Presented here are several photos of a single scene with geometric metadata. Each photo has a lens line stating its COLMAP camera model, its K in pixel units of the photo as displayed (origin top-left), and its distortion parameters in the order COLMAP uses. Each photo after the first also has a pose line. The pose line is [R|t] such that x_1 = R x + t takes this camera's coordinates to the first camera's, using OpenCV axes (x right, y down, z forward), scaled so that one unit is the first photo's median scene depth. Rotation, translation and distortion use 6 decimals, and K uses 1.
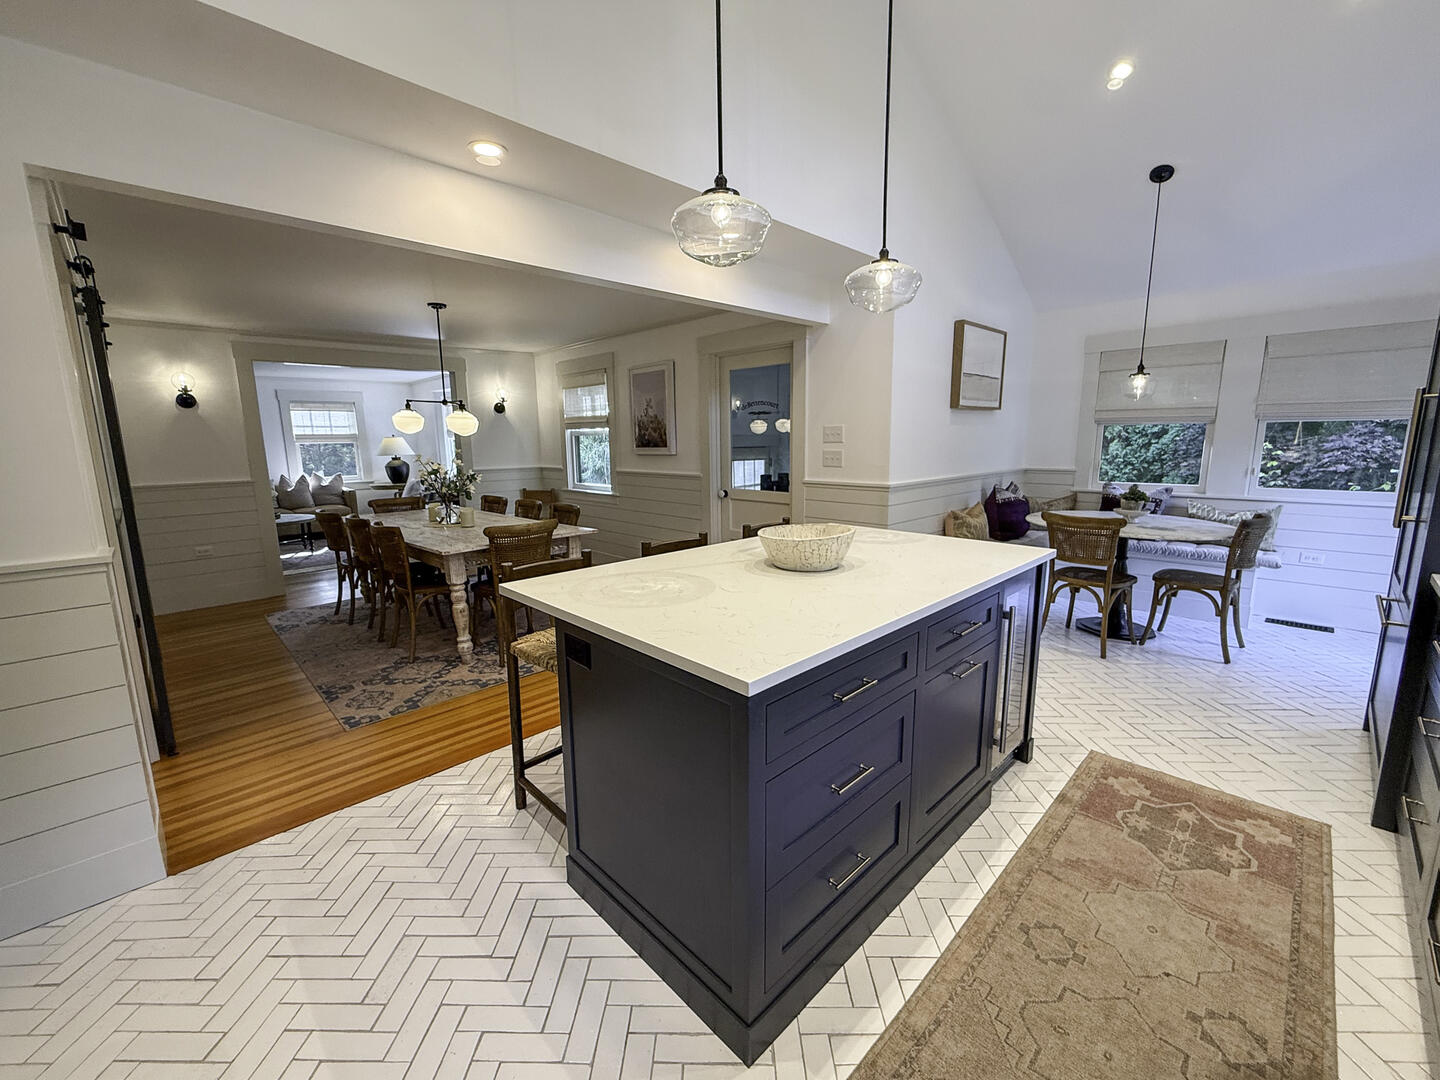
lens RADIAL K [[581.3, 0, 720.0], [0, 581.3, 540.0], [0, 0, 1]] dist [0.001522, -0.000152]
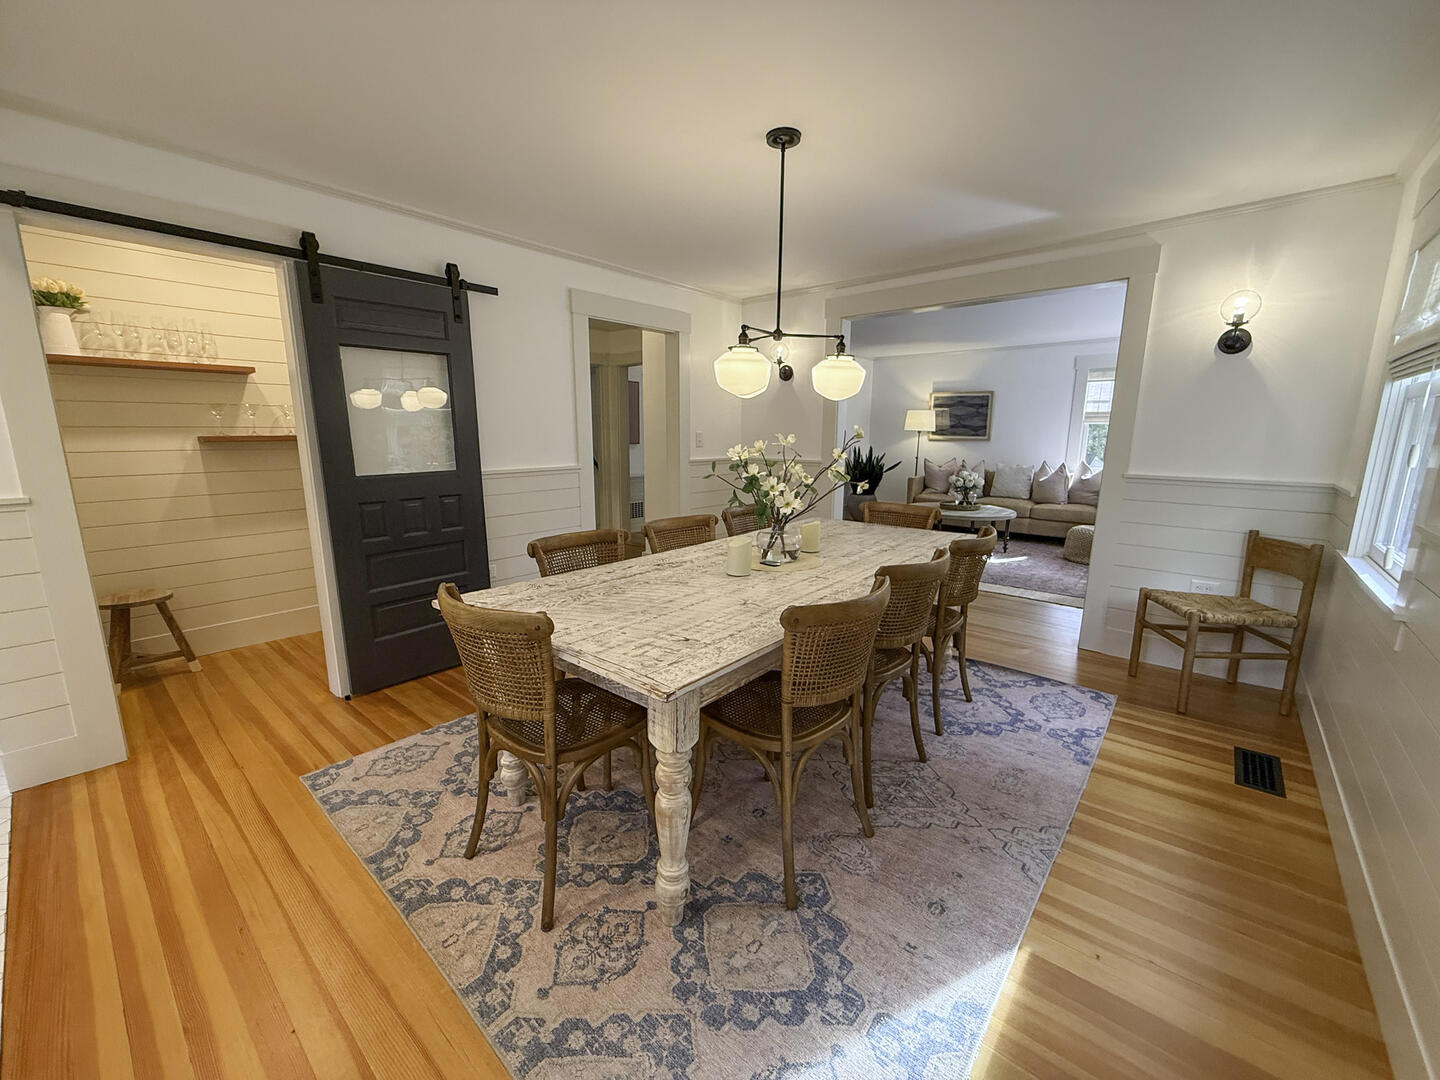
lens RADIAL K [[581.3, 0, 720.0], [0, 581.3, 540.0], [0, 0, 1]] dist [0.001522, -0.000152]
pose [[0.089457, 0.201846, -0.975323, 0.033762], [-0.177703, 0.966772, 0.183777, -0.071024], [0.980010, 0.156878, 0.122353, 0.446446]]
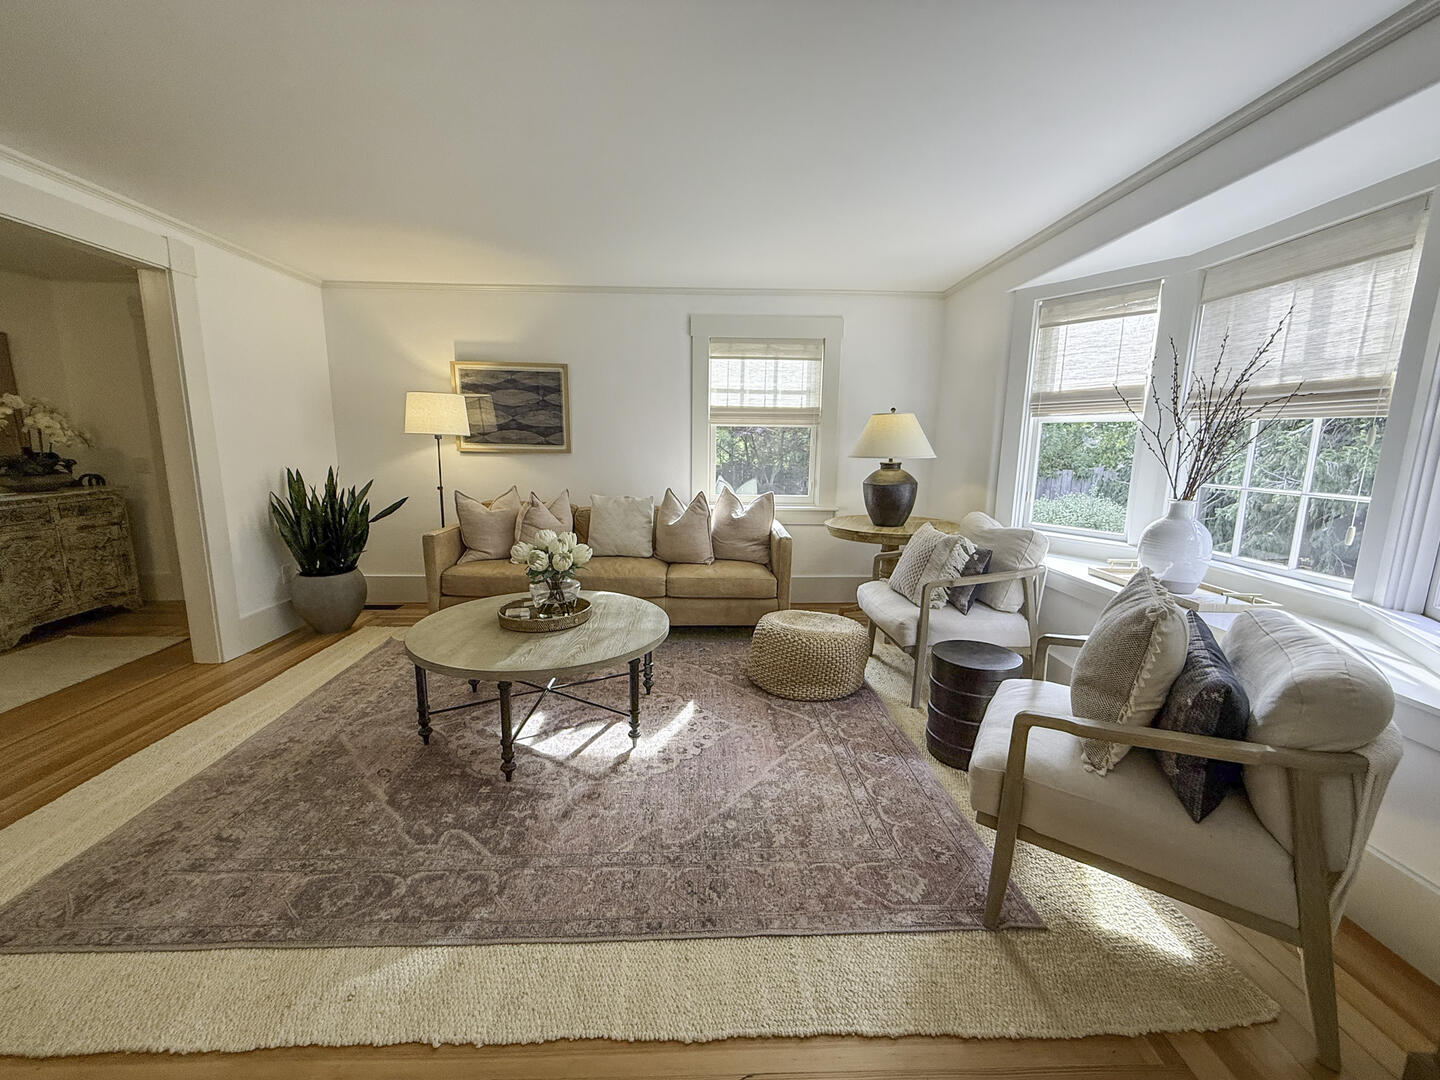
lens RADIAL K [[573.9, 0, 720.0], [0, 573.9, 540.0], [0, 0, 1]] dist [0.000392, 0.000022]
pose [[0.734077, 0.144453, -0.663525, -0.388976], [-0.139785, 0.988331, 0.060517, -0.101223], [0.664524, 0.048326, 0.745703, 0.653325]]
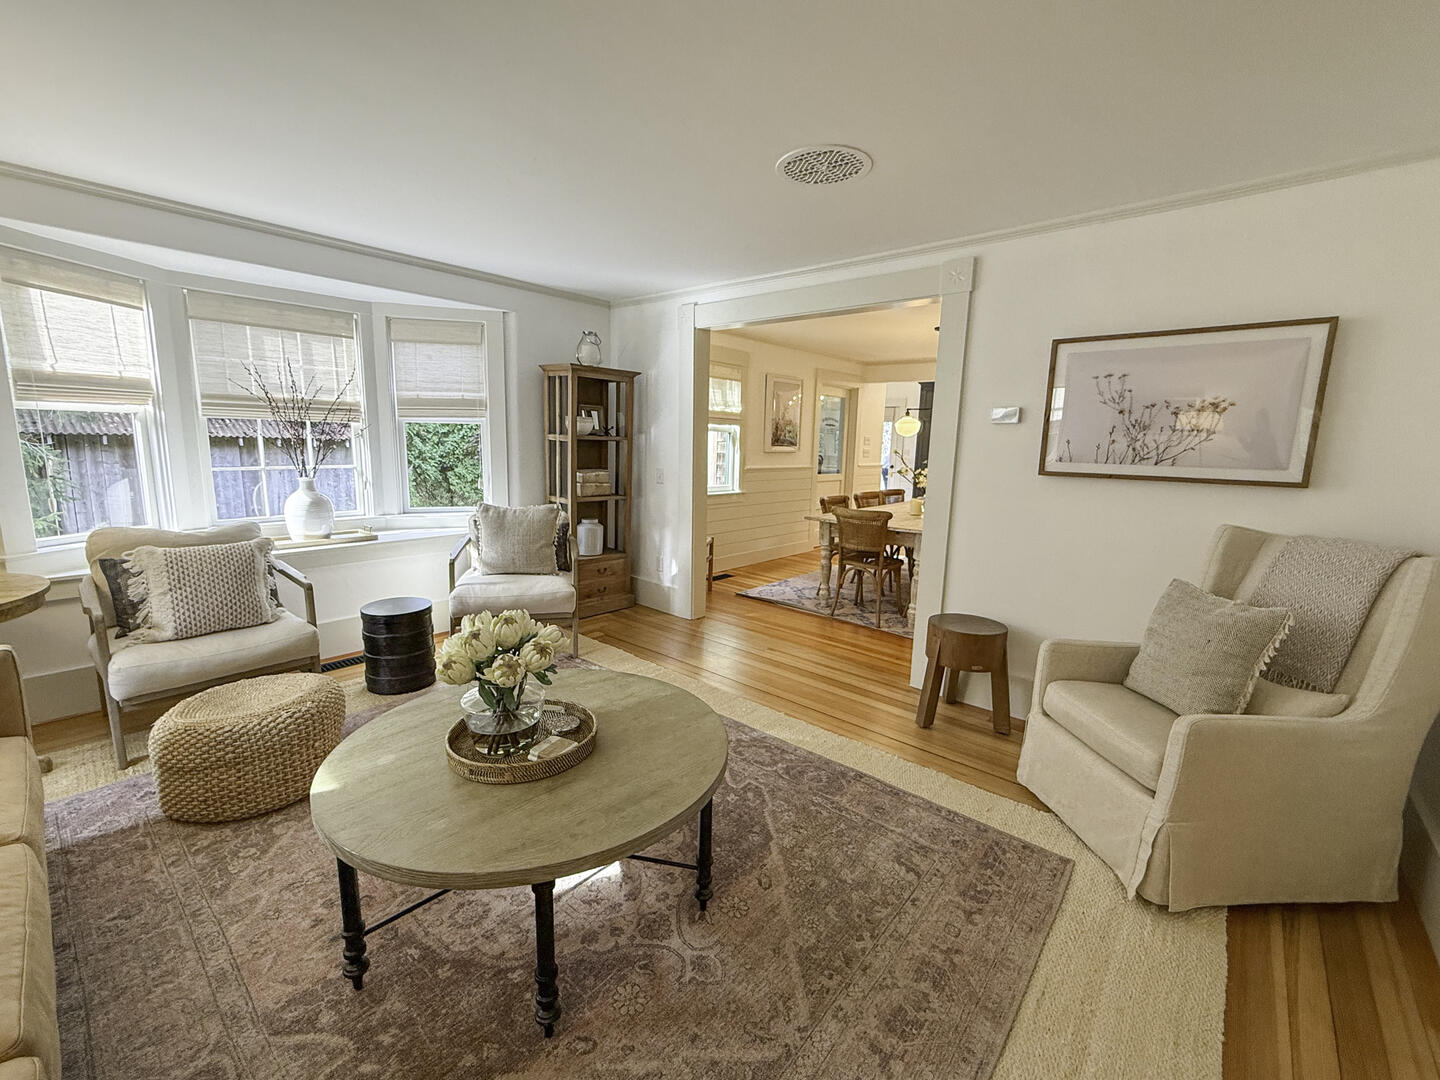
lens RADIAL K [[601.0, 0, 714.9], [0, 601.0, 539.7], [0, 0, 1]] dist [-0.000936, -0.000152]
pose [[-0.064918, -0.152527, 0.986165, -0.836174], [0.147612, 0.975910, 0.160658, -0.117667], [-0.986912, 0.156000, -0.040839, 0.754982]]
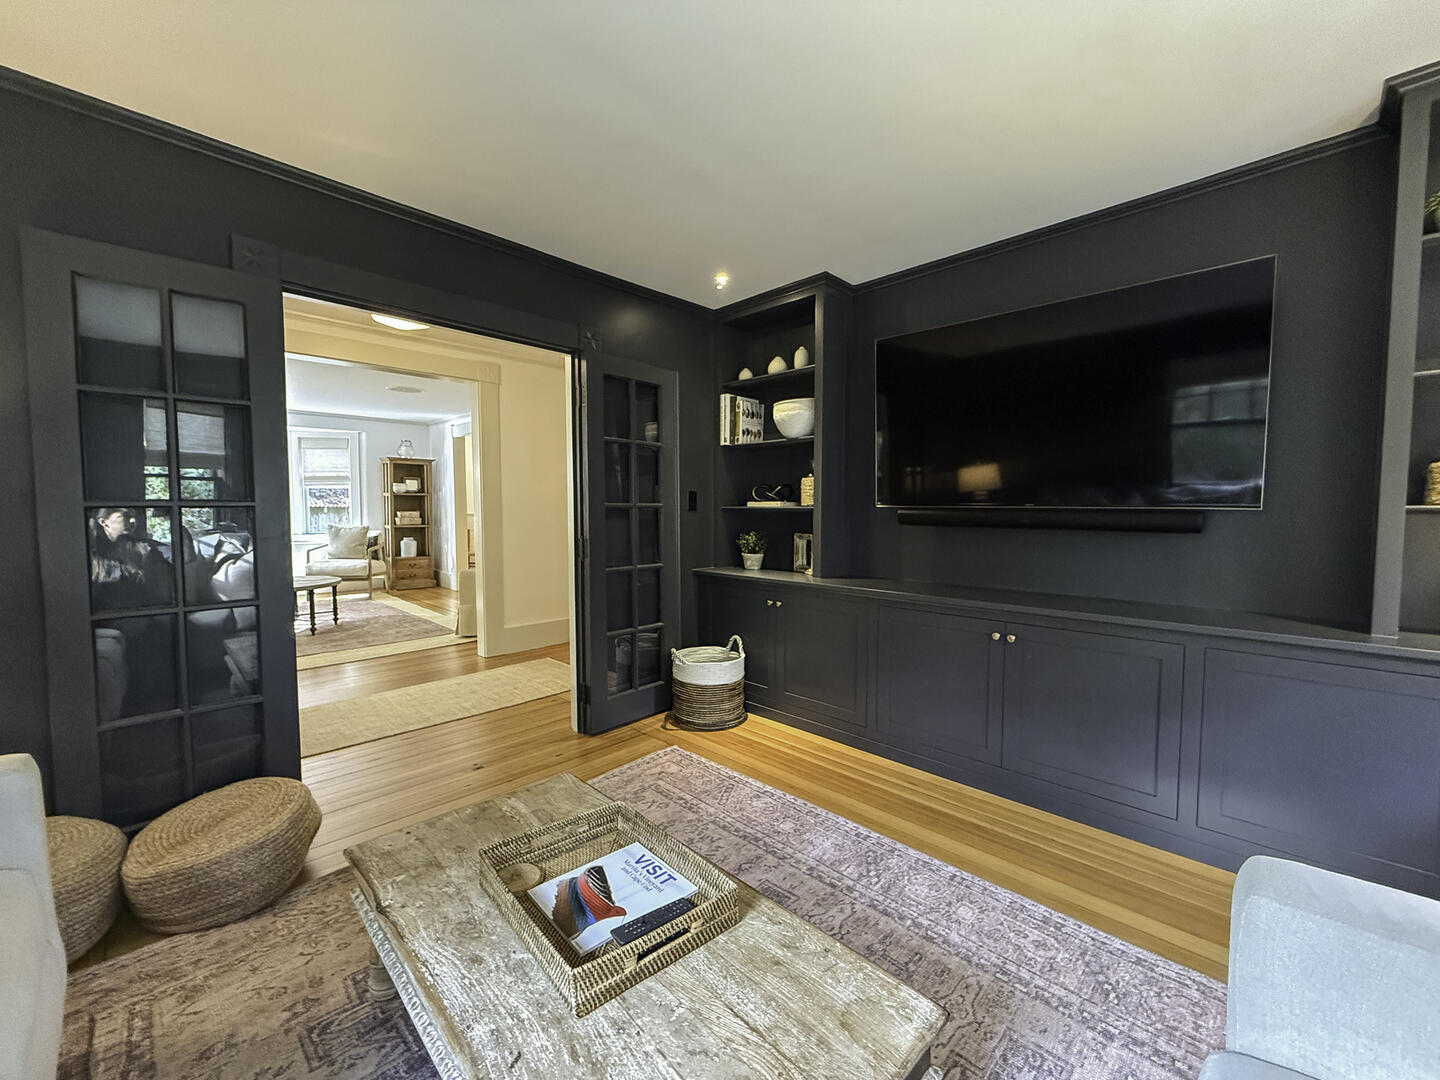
lens RADIAL K [[601.0, 0, 714.9], [0, 601.0, 539.7], [0, 0, 1]] dist [-0.000936, -0.000152]
pose [[0.012659, -0.043905, 0.998956, -1.268039], [0.170091, 0.984570, 0.041117, -0.020155], [-0.985347, 0.169393, 0.019932, 0.334397]]
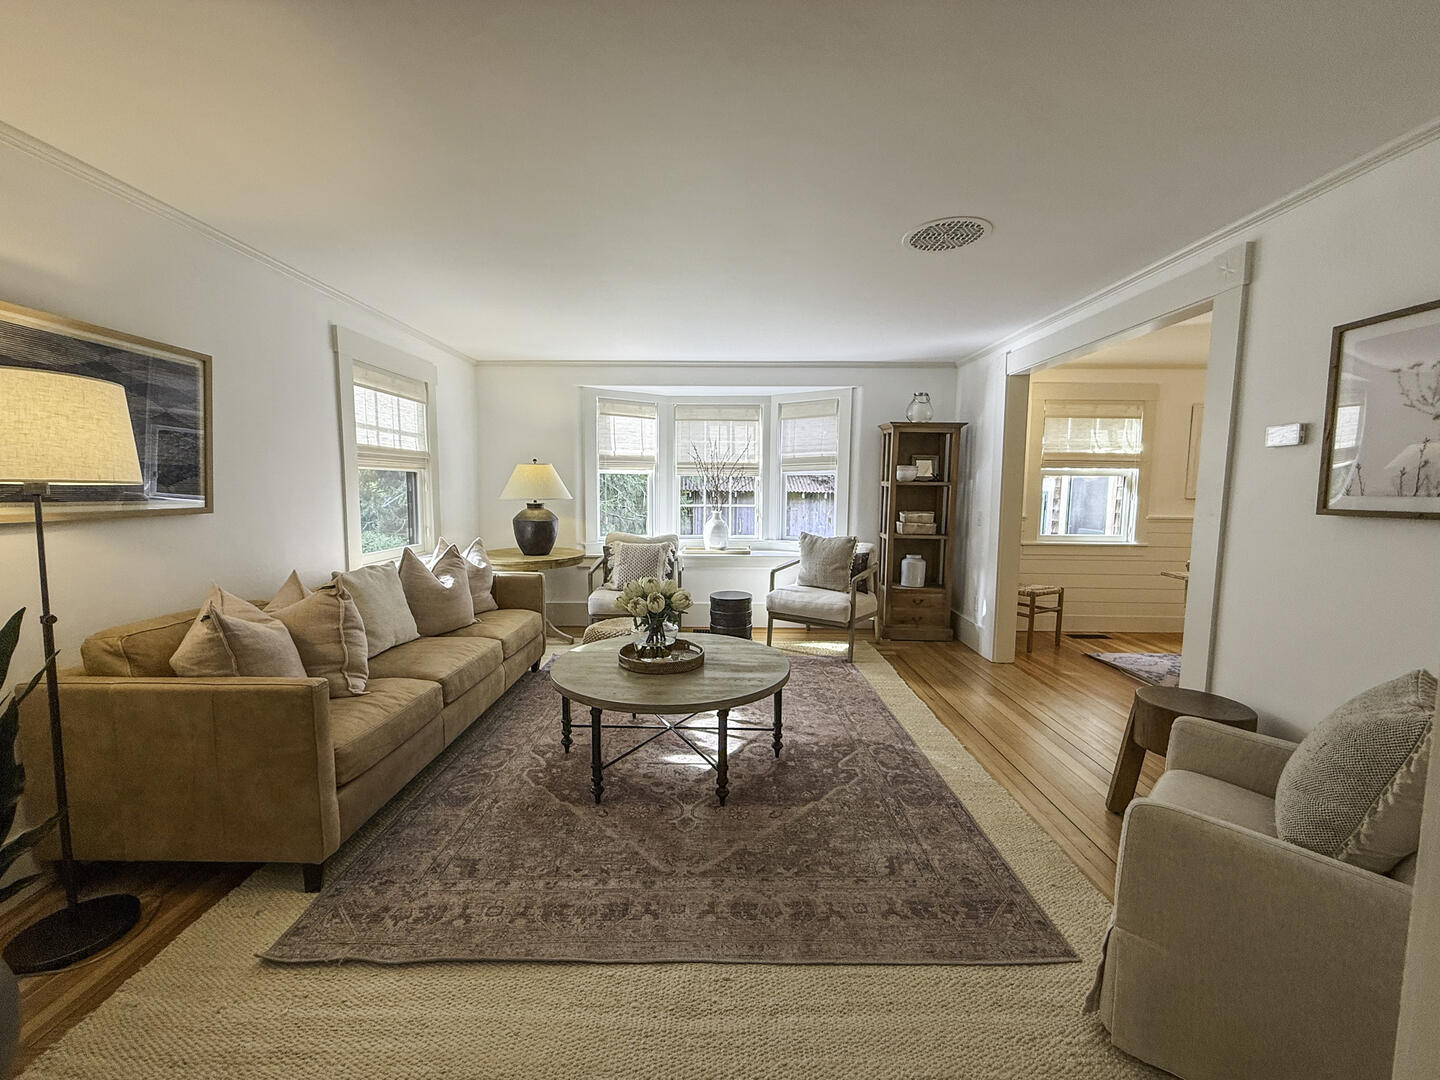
lens RADIAL K [[570.0, 0, 720.0], [0, 570.0, 540.0], [0, 0, 1]] dist [0.000023, -0.000018]
pose [[0.707394, -0.045448, 0.705356, -0.840709], [0.102154, 0.994027, -0.038401, -0.079683], [-0.699398, 0.099219, 0.707812, 0.572746]]
